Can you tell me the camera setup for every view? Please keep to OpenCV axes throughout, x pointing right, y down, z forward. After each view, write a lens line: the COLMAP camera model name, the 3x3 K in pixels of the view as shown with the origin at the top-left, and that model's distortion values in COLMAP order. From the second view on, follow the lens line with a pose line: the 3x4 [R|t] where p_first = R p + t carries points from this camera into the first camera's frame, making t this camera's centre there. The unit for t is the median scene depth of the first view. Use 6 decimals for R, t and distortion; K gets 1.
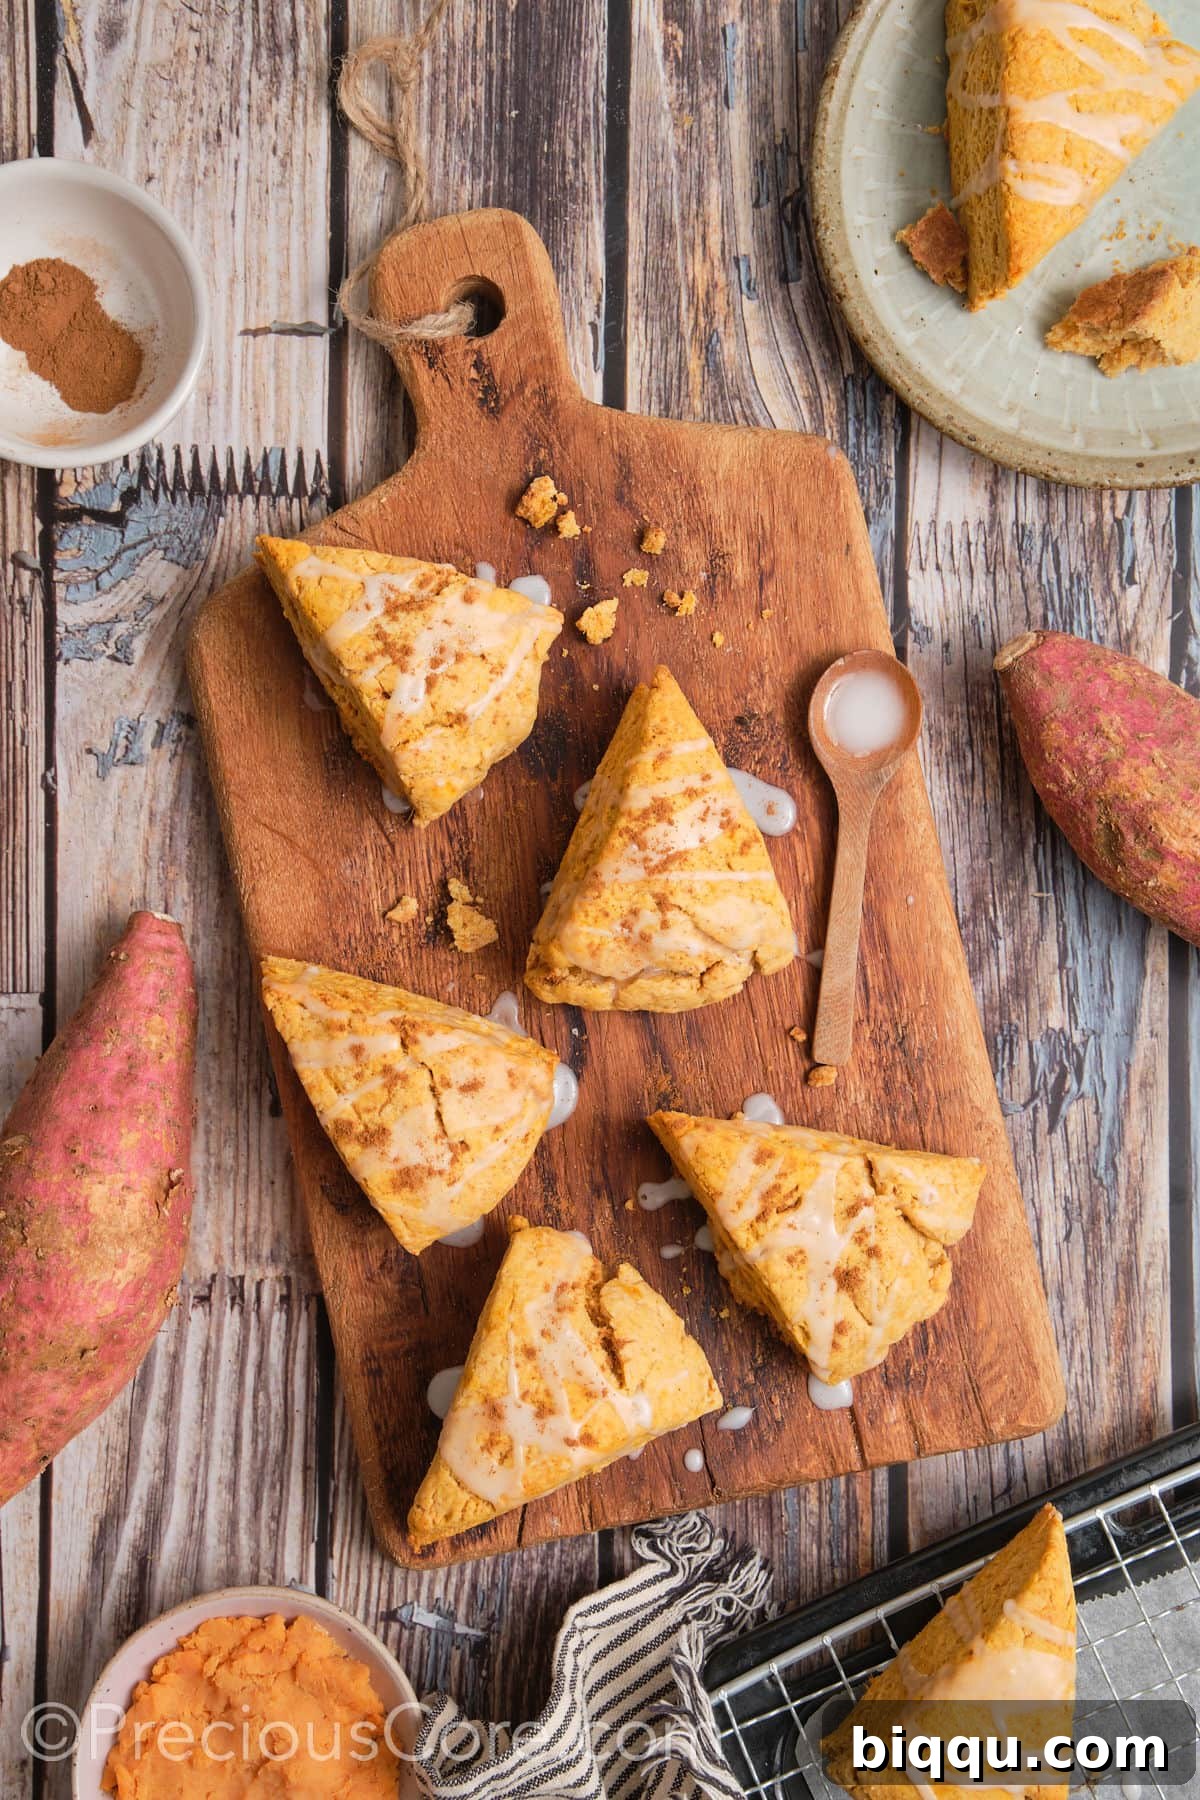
lens RADIAL K [[5365.1, 0, 565.5], [0, 5365.1, 903.0], [0, 0, 1]] dist [1.066410, 0.000000]
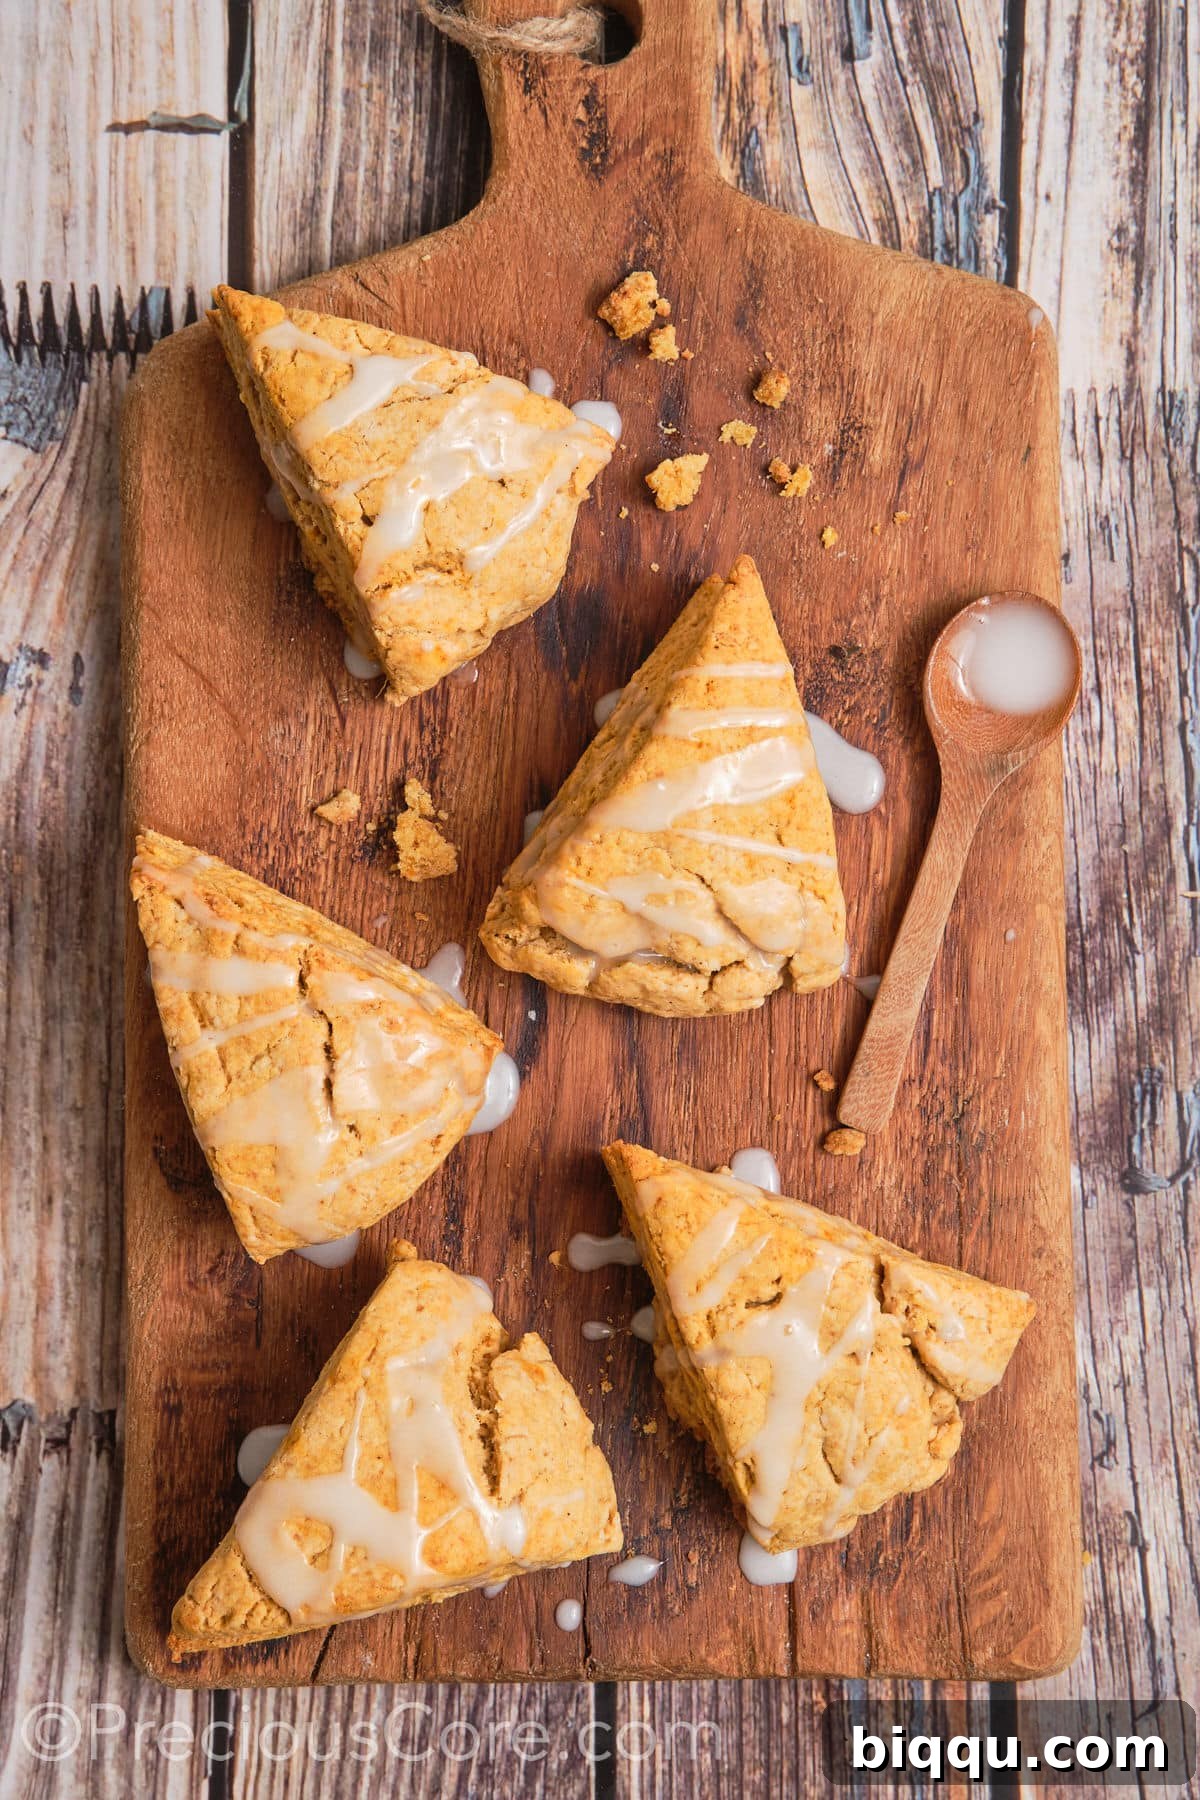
lens RADIAL K [[5365.1, 0, 567.0], [0, 5365.1, 903.9], [0, 0, 1]] dist [1.066410, 0.000000]
pose [[0.999989, 0.000216, 0.004663, -0.001256], [-0.000258, 0.999960, 0.008961, -0.006824], [-0.004661, -0.008962, 0.999949, 0.255936]]
